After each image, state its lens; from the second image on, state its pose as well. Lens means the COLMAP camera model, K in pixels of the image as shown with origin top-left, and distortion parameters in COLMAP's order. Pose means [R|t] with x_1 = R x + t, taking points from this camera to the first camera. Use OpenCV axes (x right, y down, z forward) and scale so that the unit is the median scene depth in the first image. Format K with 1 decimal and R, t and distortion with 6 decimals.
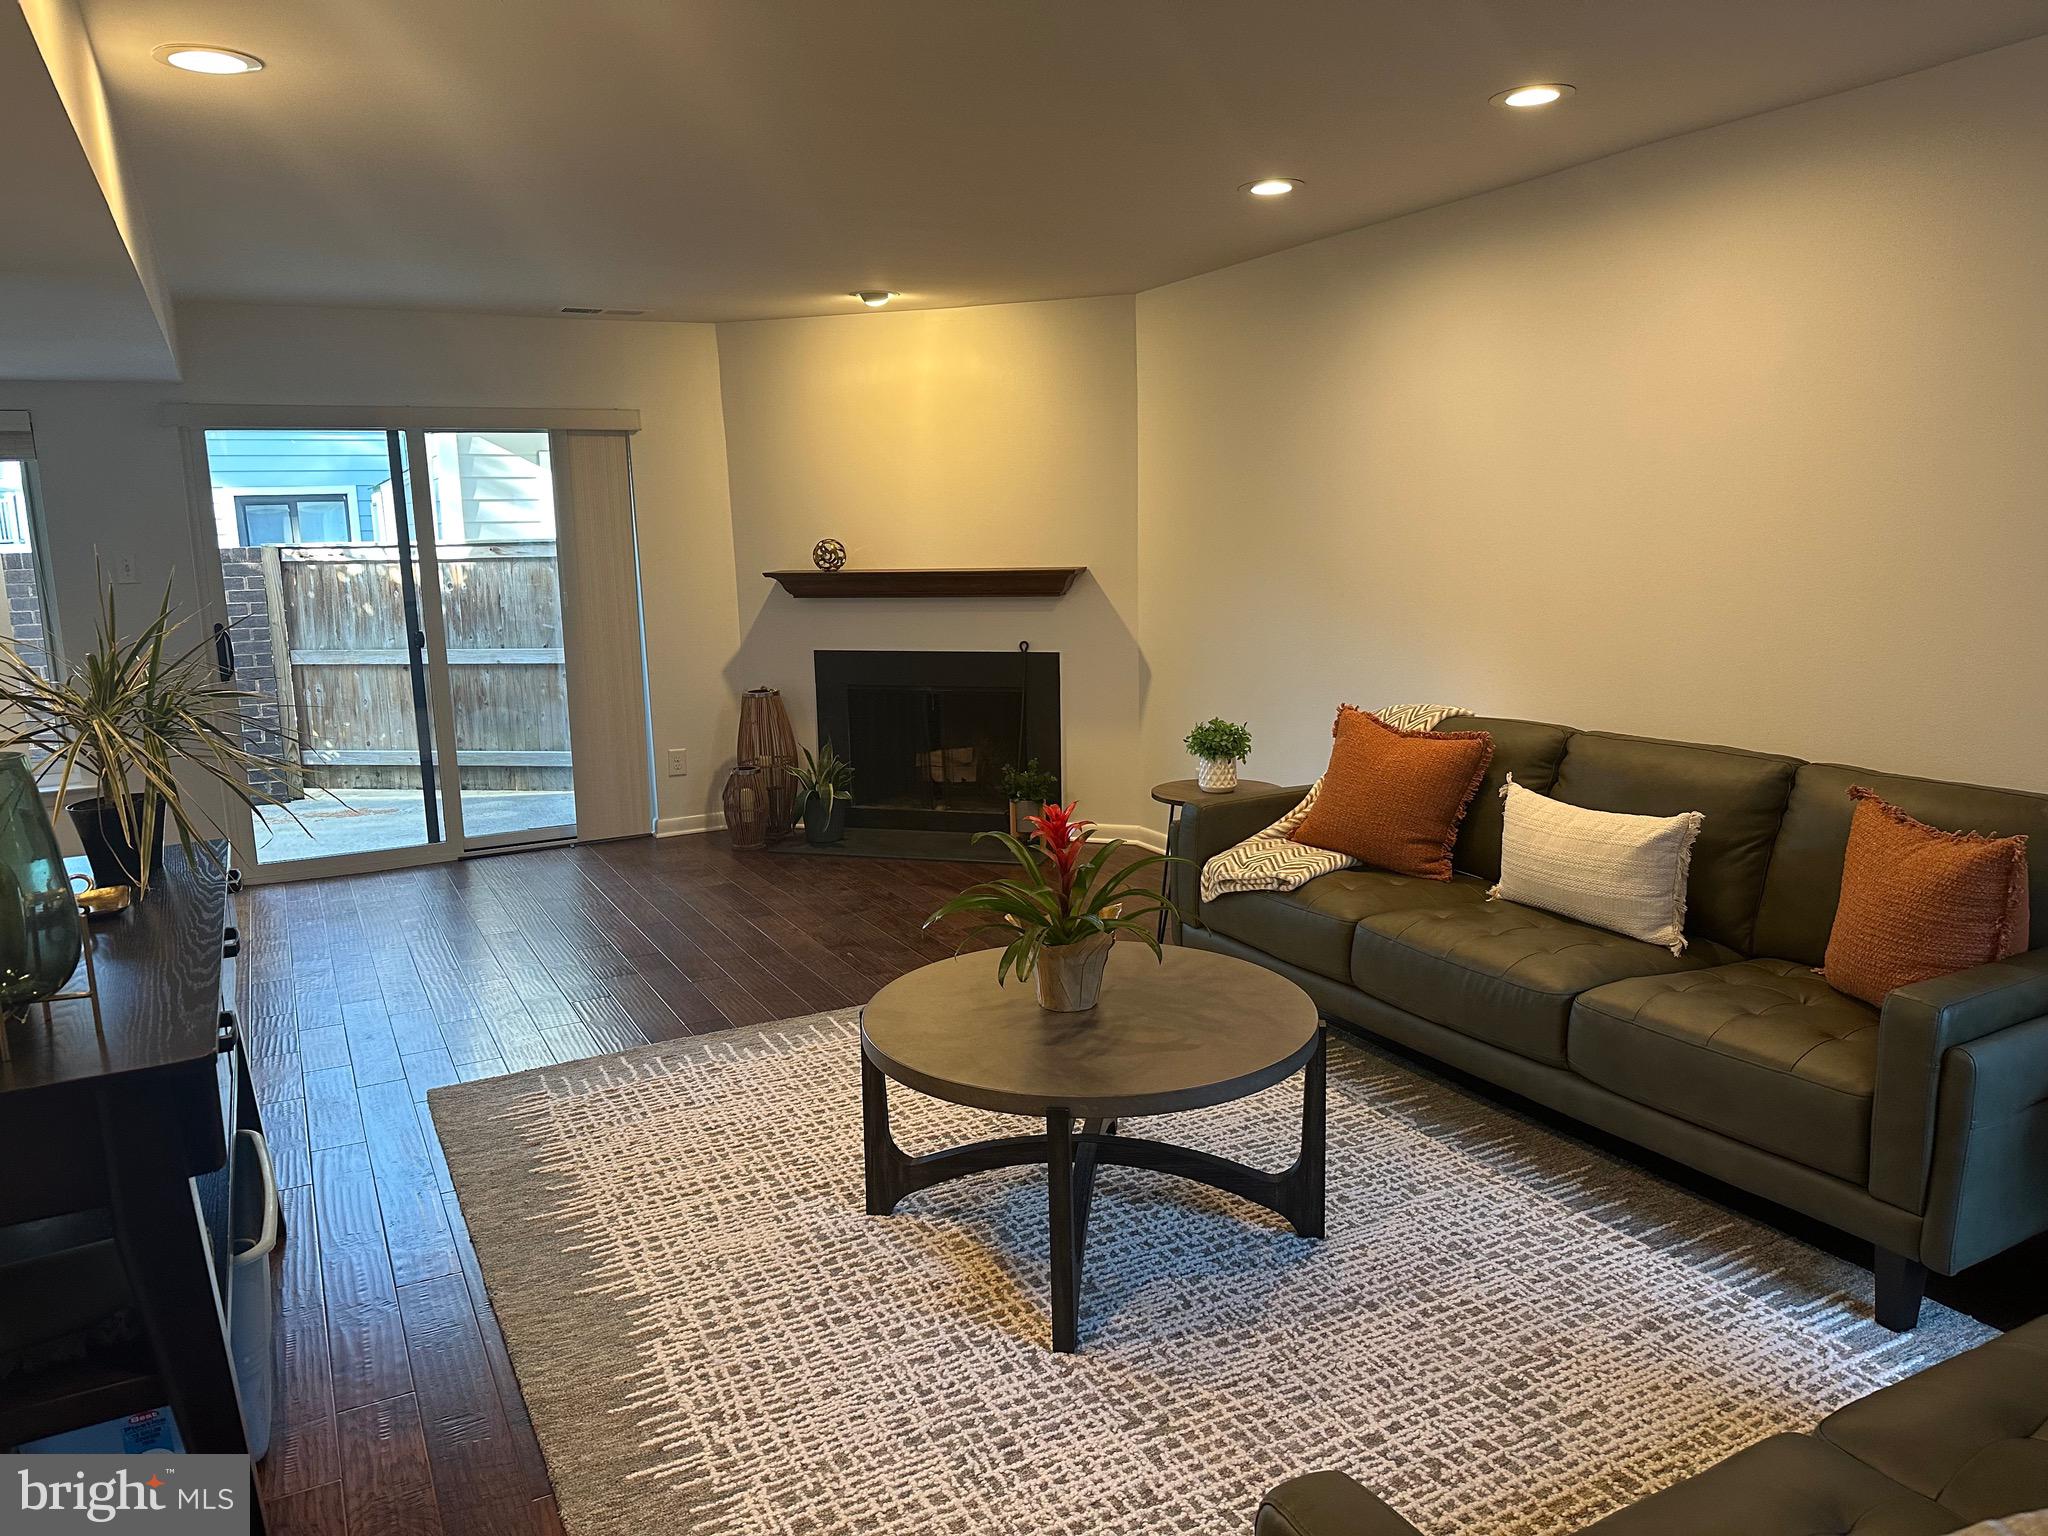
lens RADIAL K [[1429.9, 0, 1024.0], [0, 1429.9, 768.0], [0, 0, 1]] dist [0.003484, -0.000692]
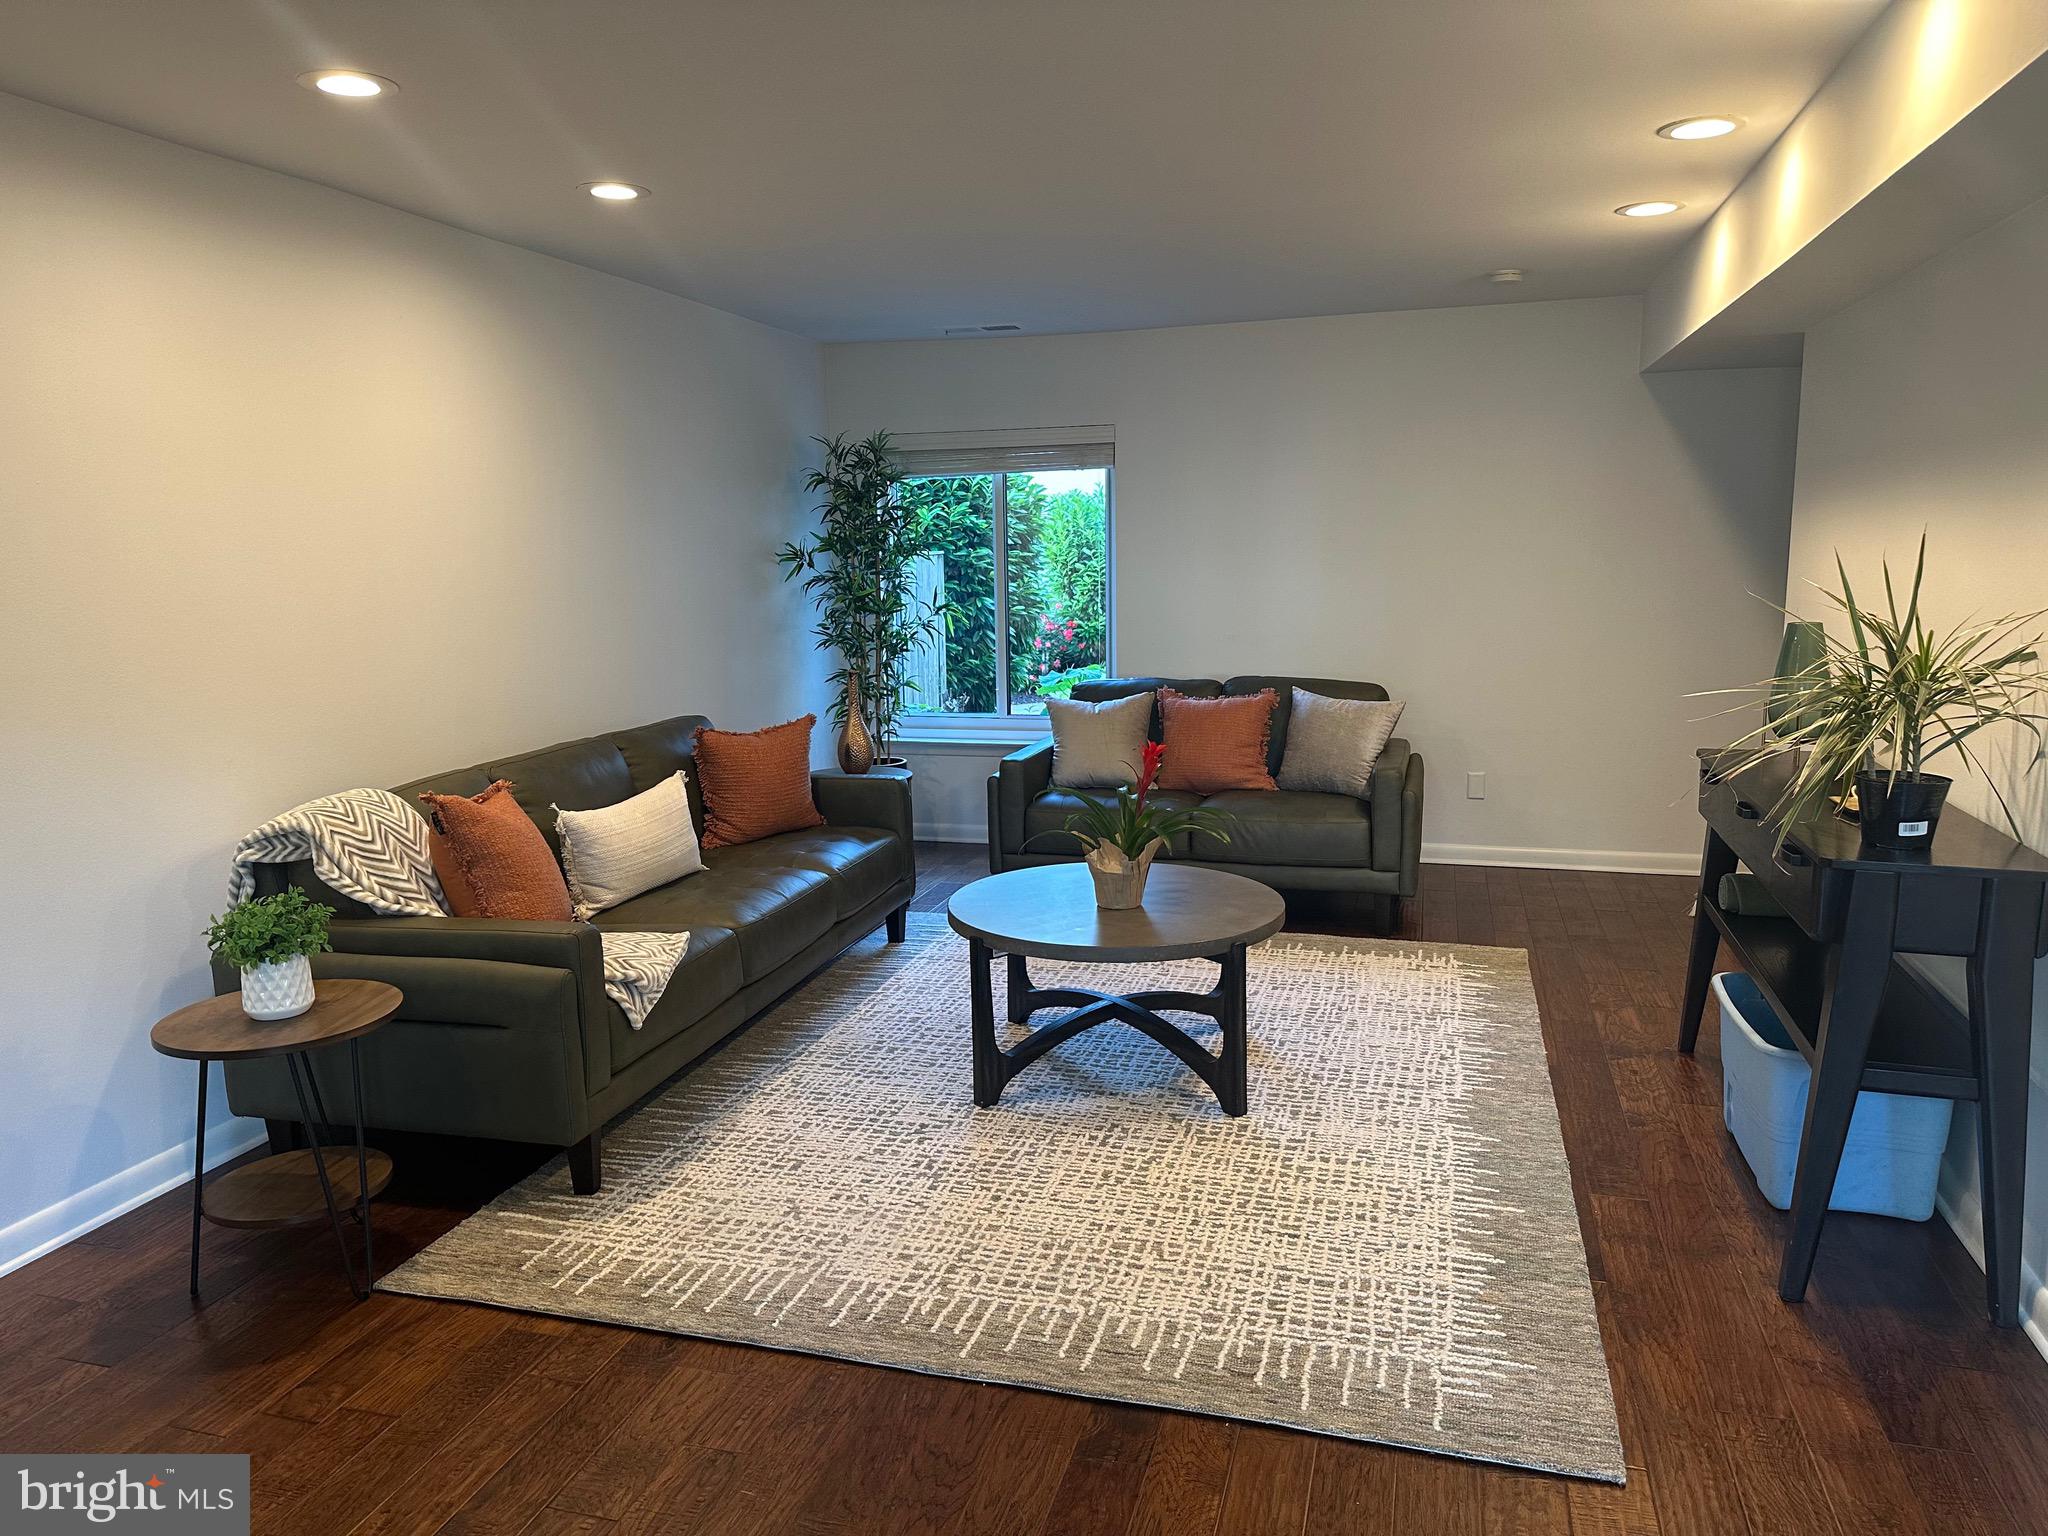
lens RADIAL K [[1429.9, 0, 1024.0], [0, 1429.9, 768.0], [0, 0, 1]] dist [0.003484, -0.000692]
pose [[-0.714049, -0.080192, 0.695488, -0.636983], [0.165633, 0.945865, 0.279114, -0.261663], [-0.680221, 0.314497, -0.662112, 1.489483]]
